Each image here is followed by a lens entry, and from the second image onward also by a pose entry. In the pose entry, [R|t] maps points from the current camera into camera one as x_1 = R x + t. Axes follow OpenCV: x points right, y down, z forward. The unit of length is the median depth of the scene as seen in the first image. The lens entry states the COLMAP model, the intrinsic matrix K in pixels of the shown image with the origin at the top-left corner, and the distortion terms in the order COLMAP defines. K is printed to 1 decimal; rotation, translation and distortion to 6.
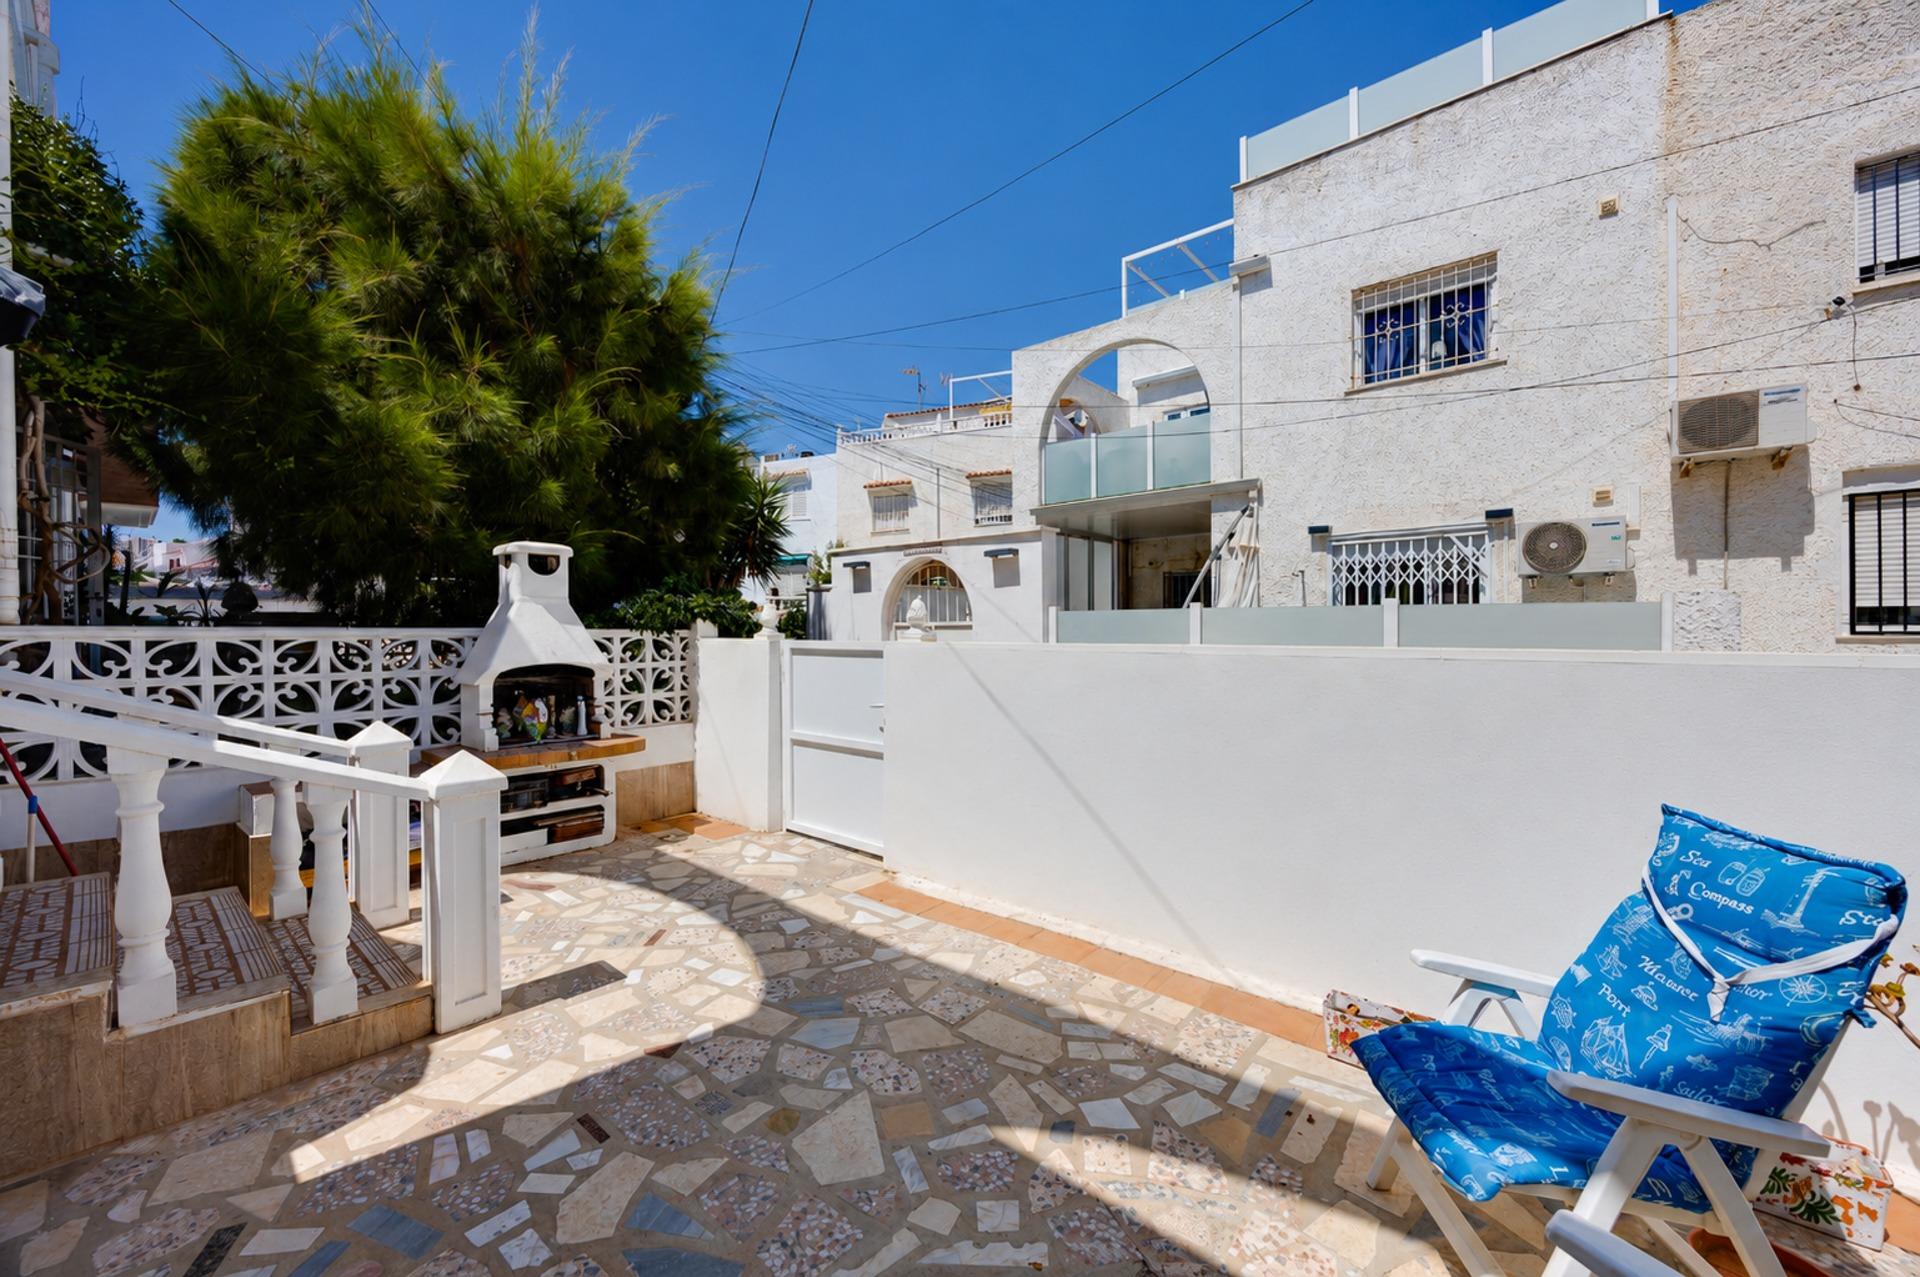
lens RADIAL K [[709.6, 0, 957.1], [0, 709.6, 631.9], [0, 0, 1]] dist [-0.002277, -0.000135]
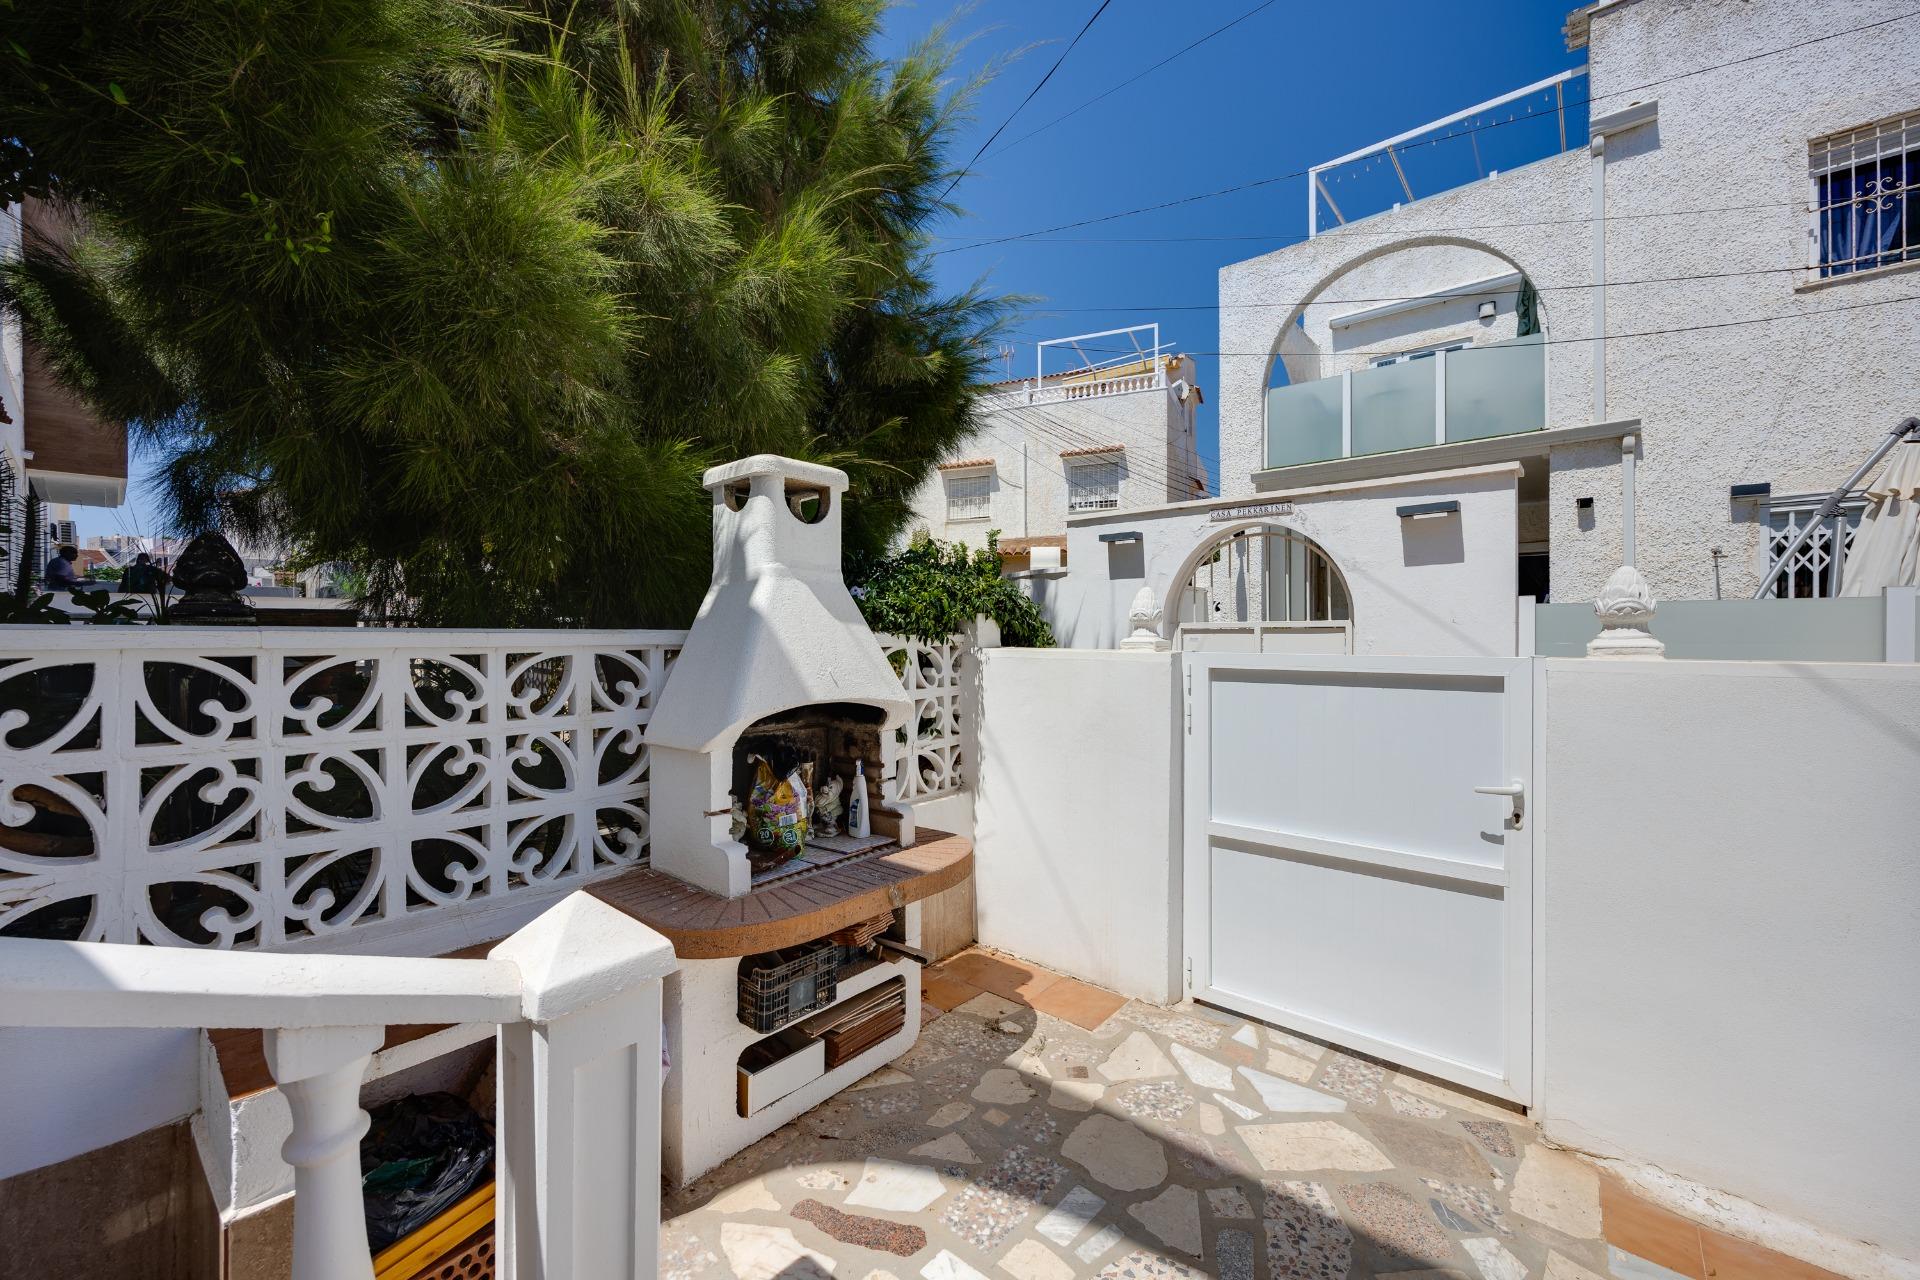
lens RADIAL K [[755.5, 0, 957.4], [0, 755.5, 635.6], [0, 0, 1]] dist [-0.003050, -0.000532]
pose [[0.999710, 0.000227, -0.024093, -0.367582], [-0.000284, 0.999997, -0.002395, 0.000087], [0.024092, 0.002401, 0.999707, 0.373077]]
